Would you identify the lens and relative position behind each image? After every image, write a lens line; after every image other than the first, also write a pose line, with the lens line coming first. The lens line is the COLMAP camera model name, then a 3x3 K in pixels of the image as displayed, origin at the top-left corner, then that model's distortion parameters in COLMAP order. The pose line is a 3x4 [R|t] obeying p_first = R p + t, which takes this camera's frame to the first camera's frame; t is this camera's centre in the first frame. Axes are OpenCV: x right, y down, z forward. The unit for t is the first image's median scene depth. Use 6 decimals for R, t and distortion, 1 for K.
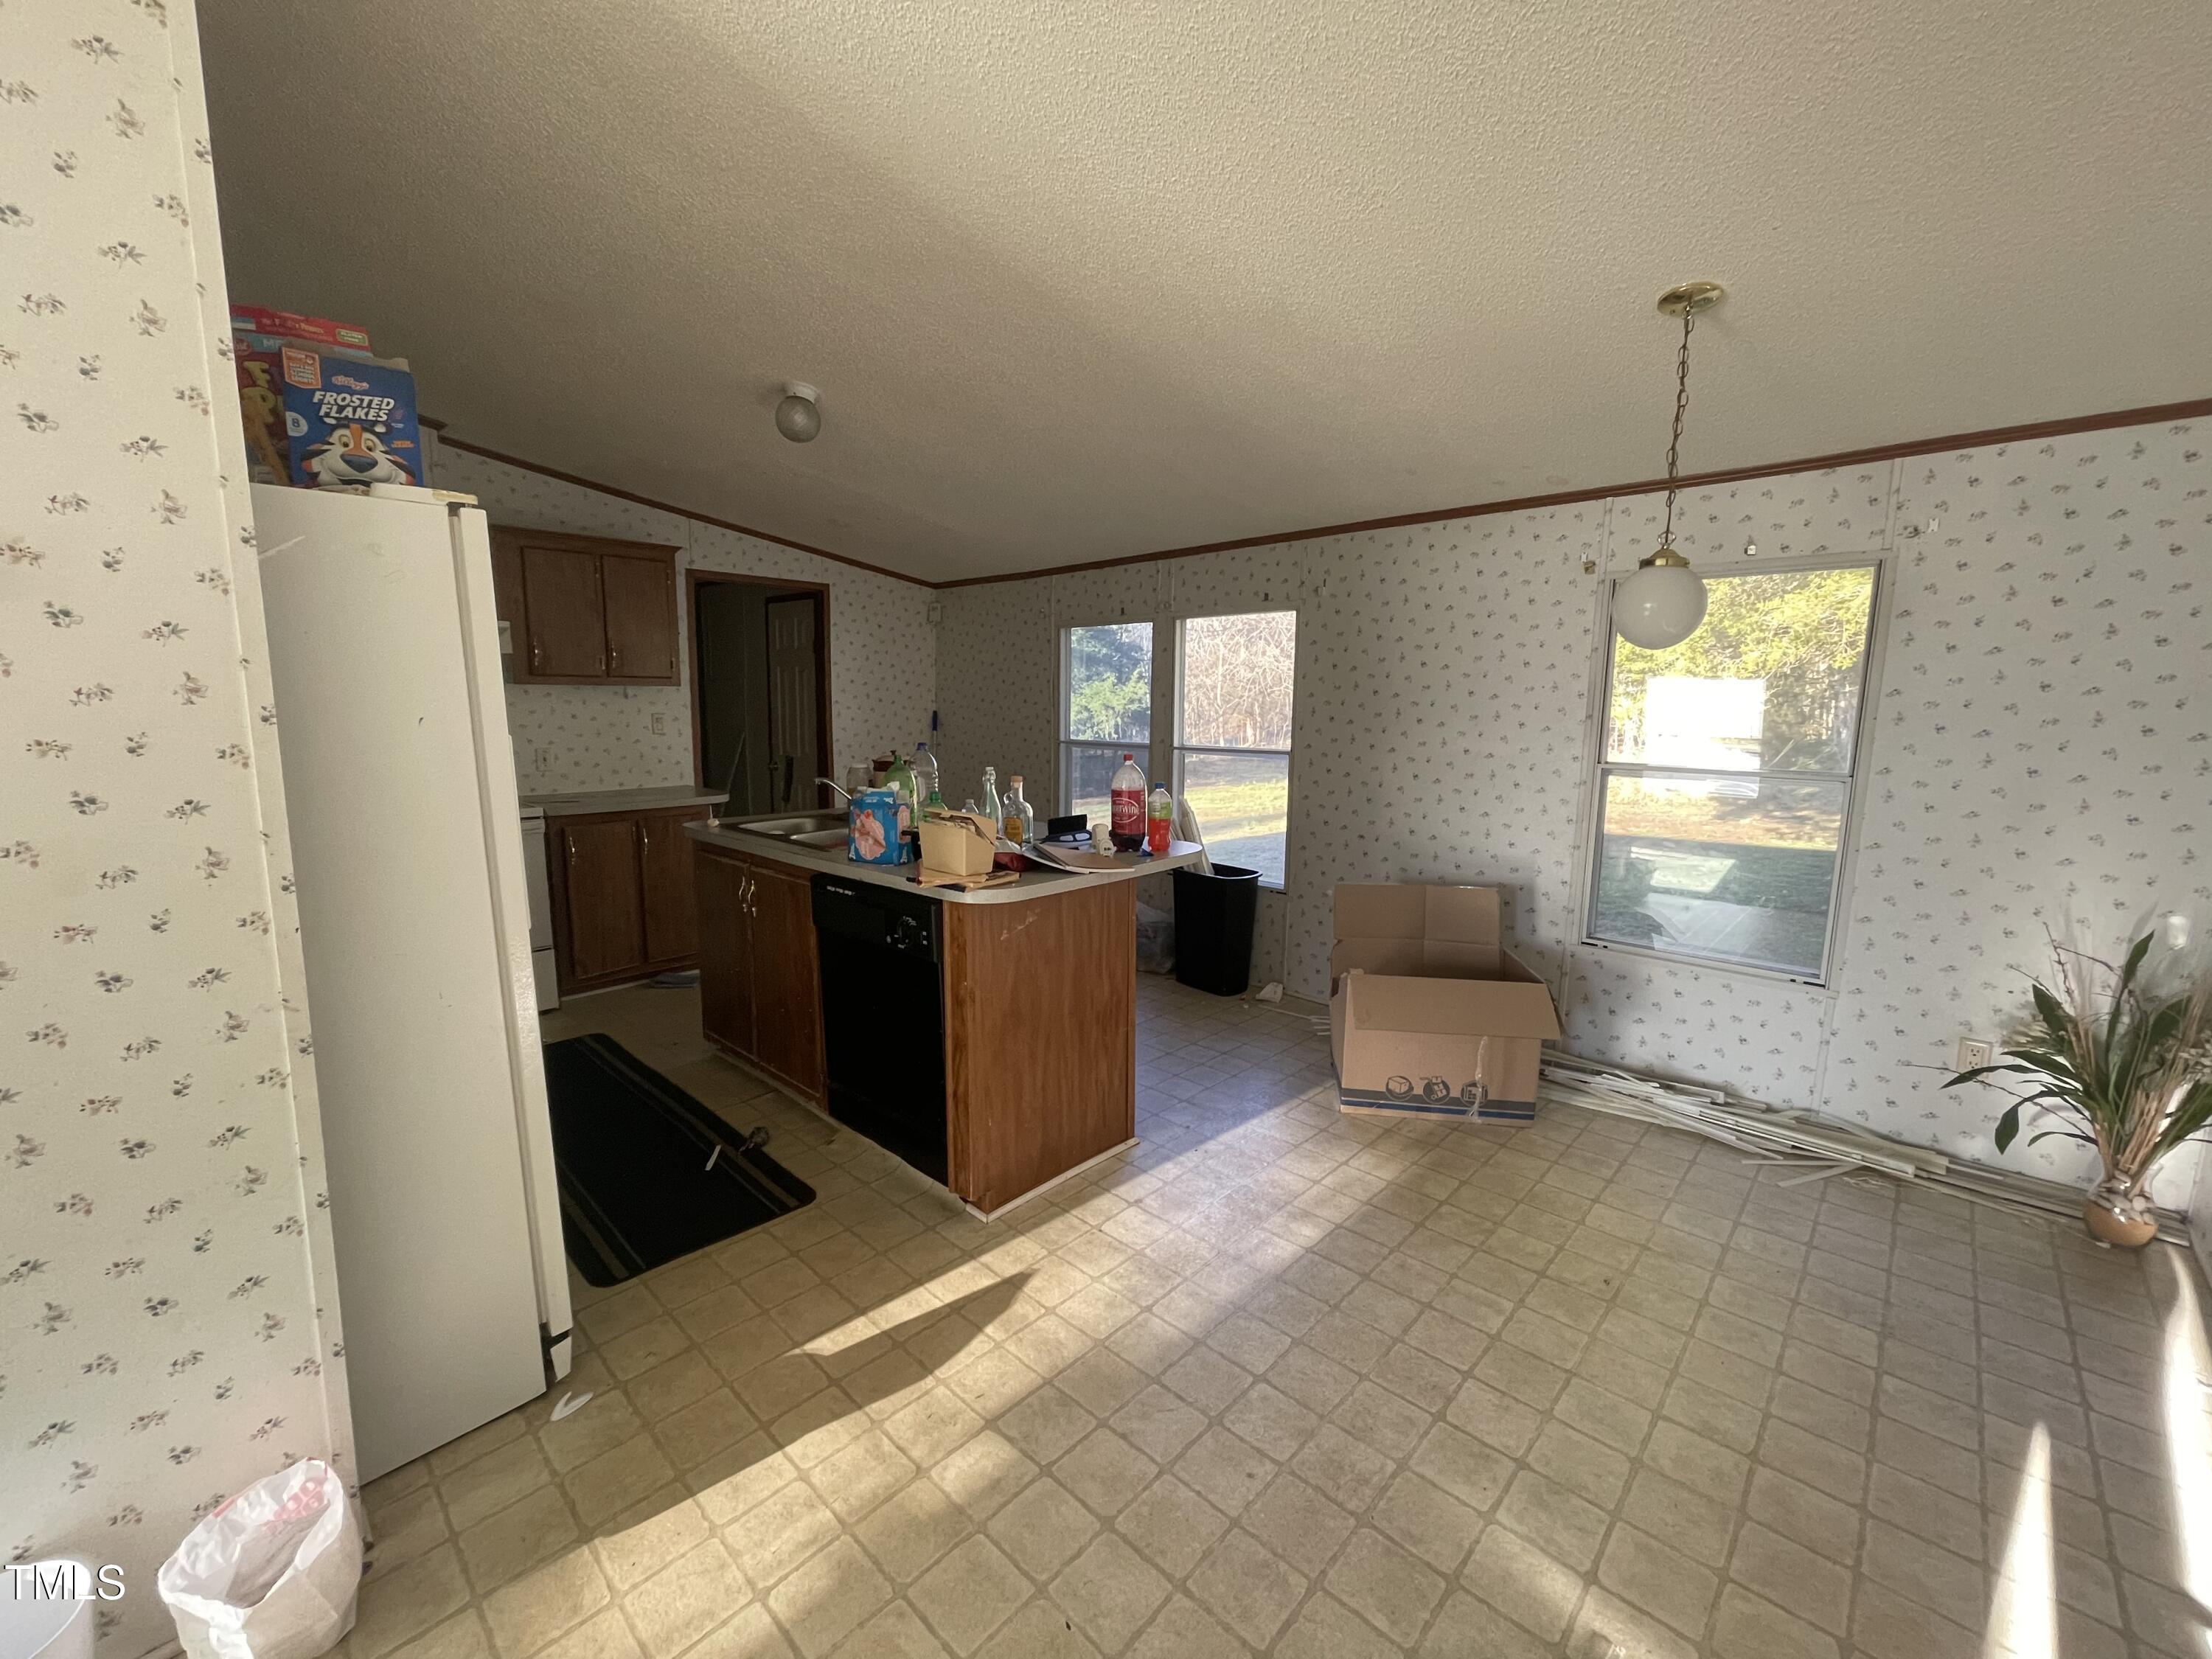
lens RADIAL K [[892.2, 0, 1093.2], [0, 892.2, 829.3], [0, 0, 1]] dist [-0.000872, 0.000295]
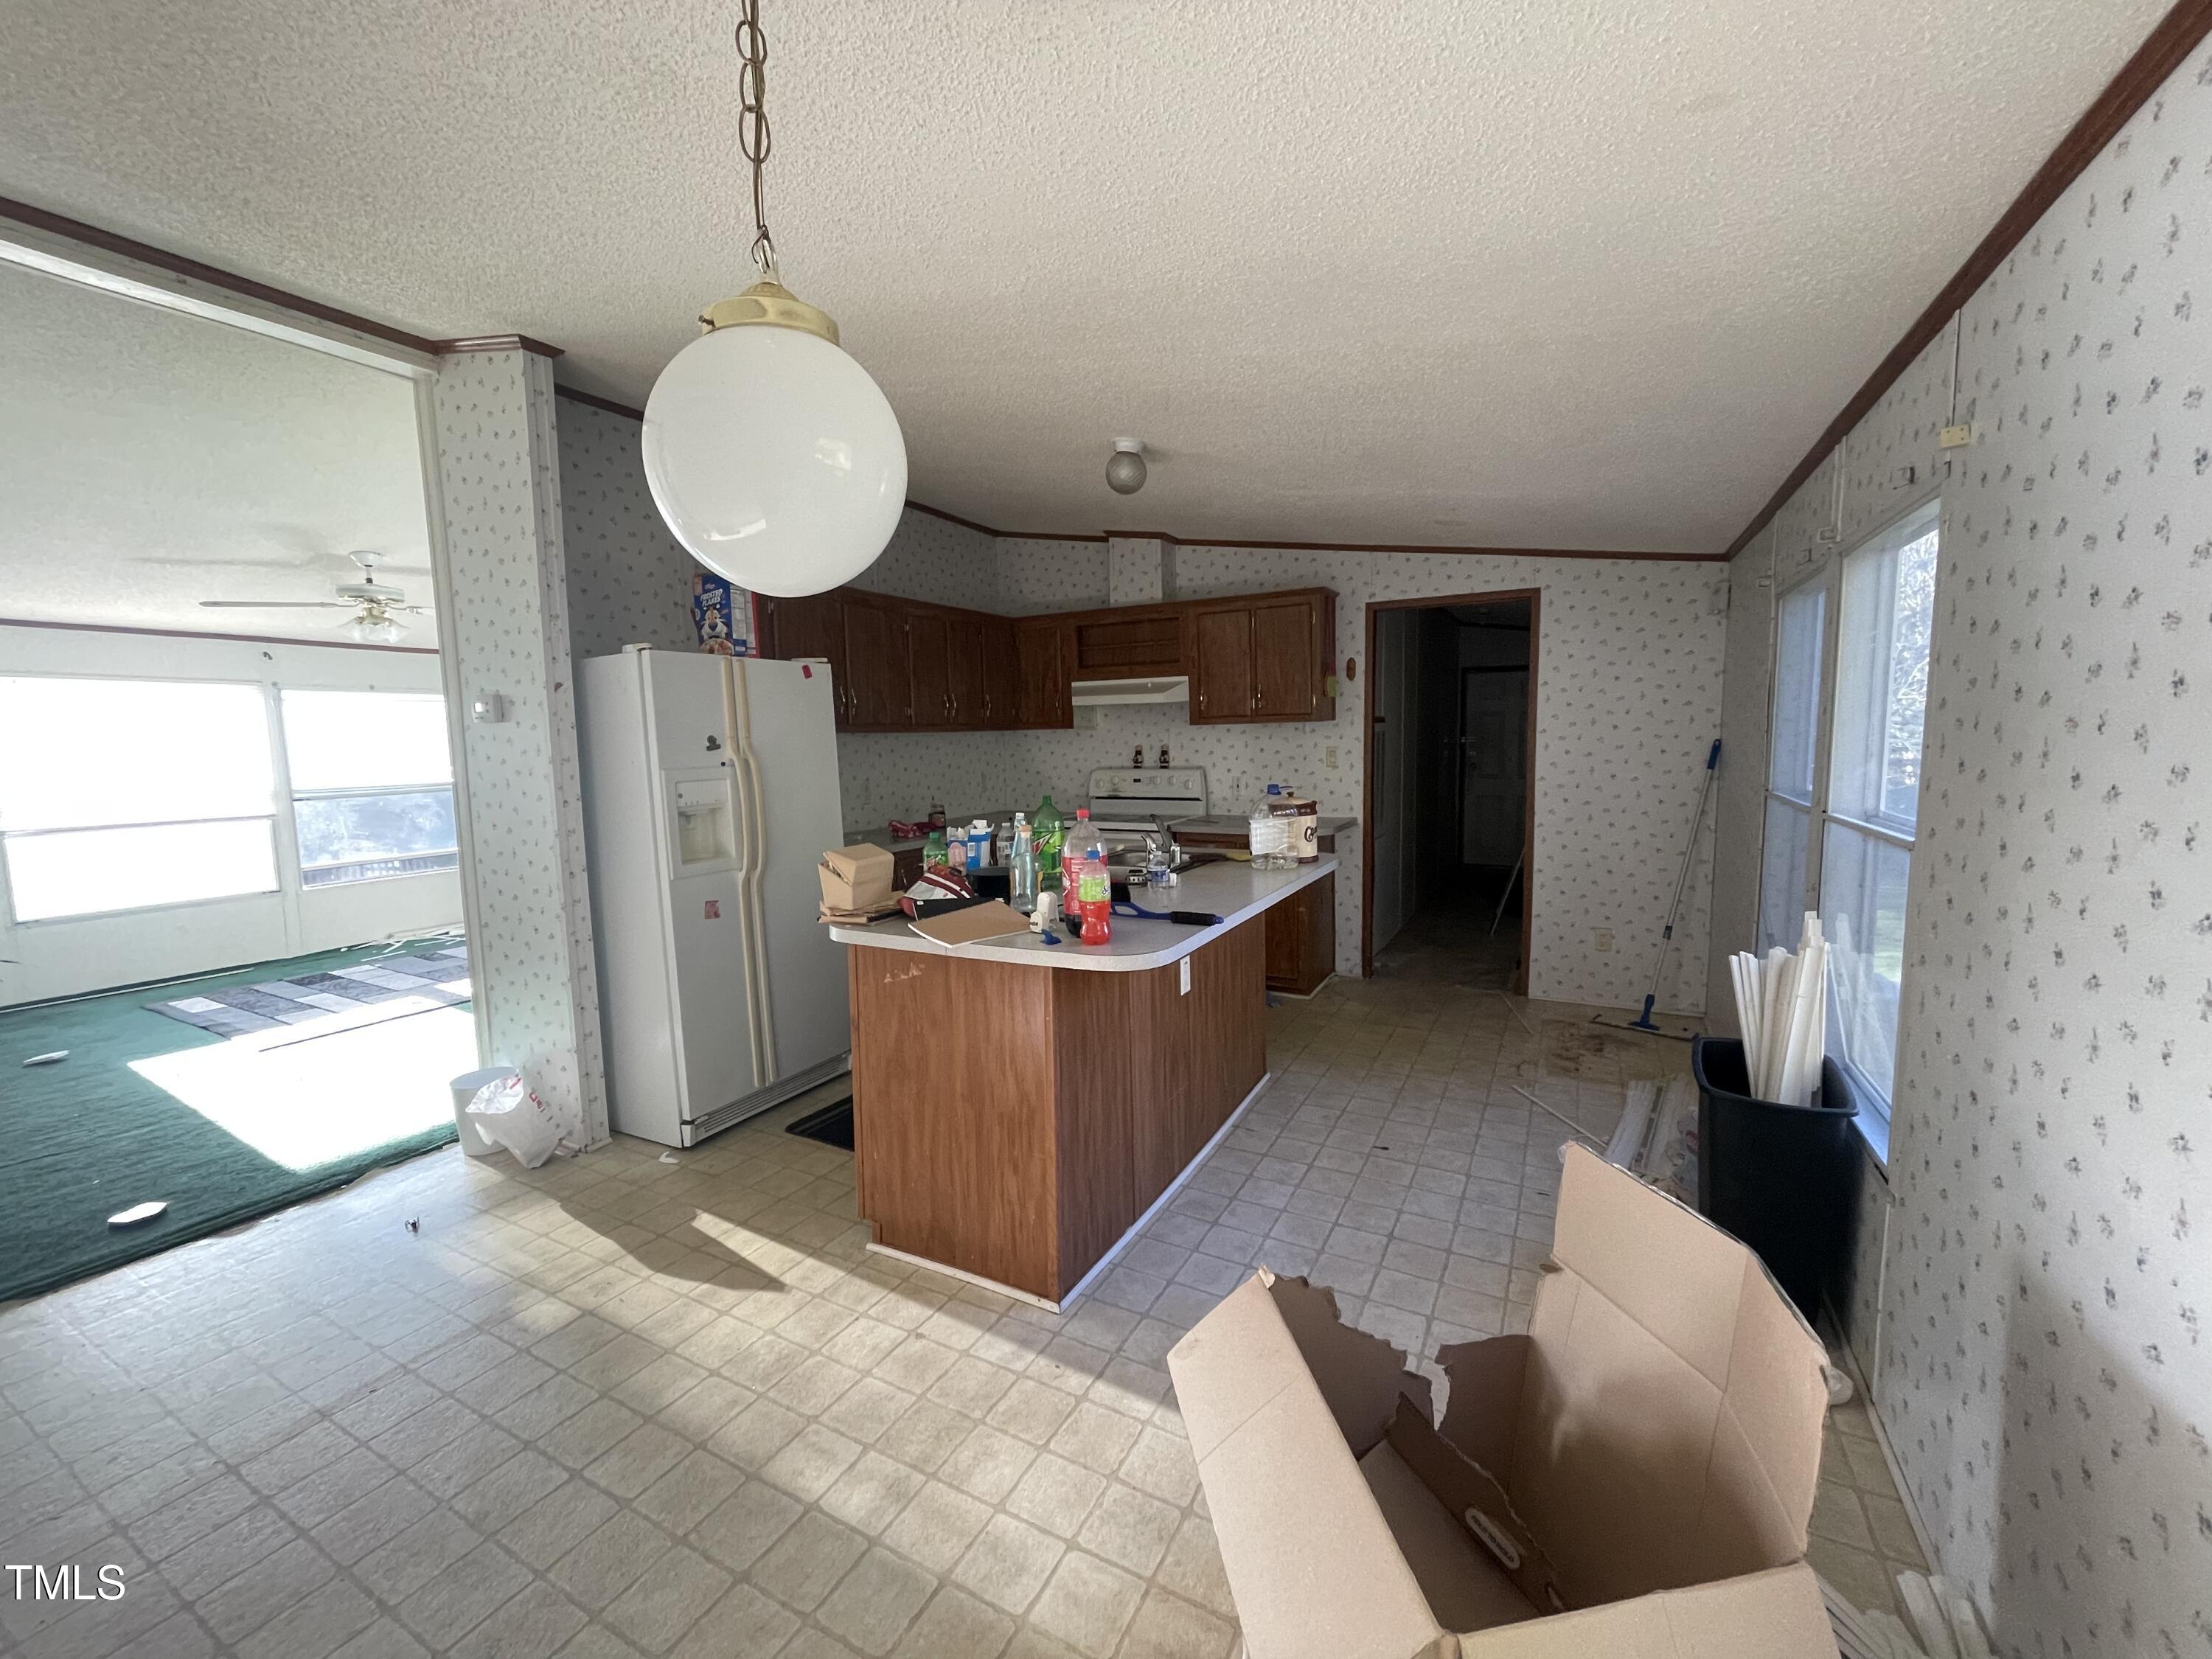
lens RADIAL K [[892.2, 0, 1097.5], [0, 892.2, 830.0], [0, 0, 1]] dist [-0.000872, 0.000295]
pose [[0.265239, 0.089947, -0.959978, 0.917070], [-0.113420, 0.991637, 0.061576, -0.136996], [0.957489, 0.092548, 0.273222, 0.942389]]
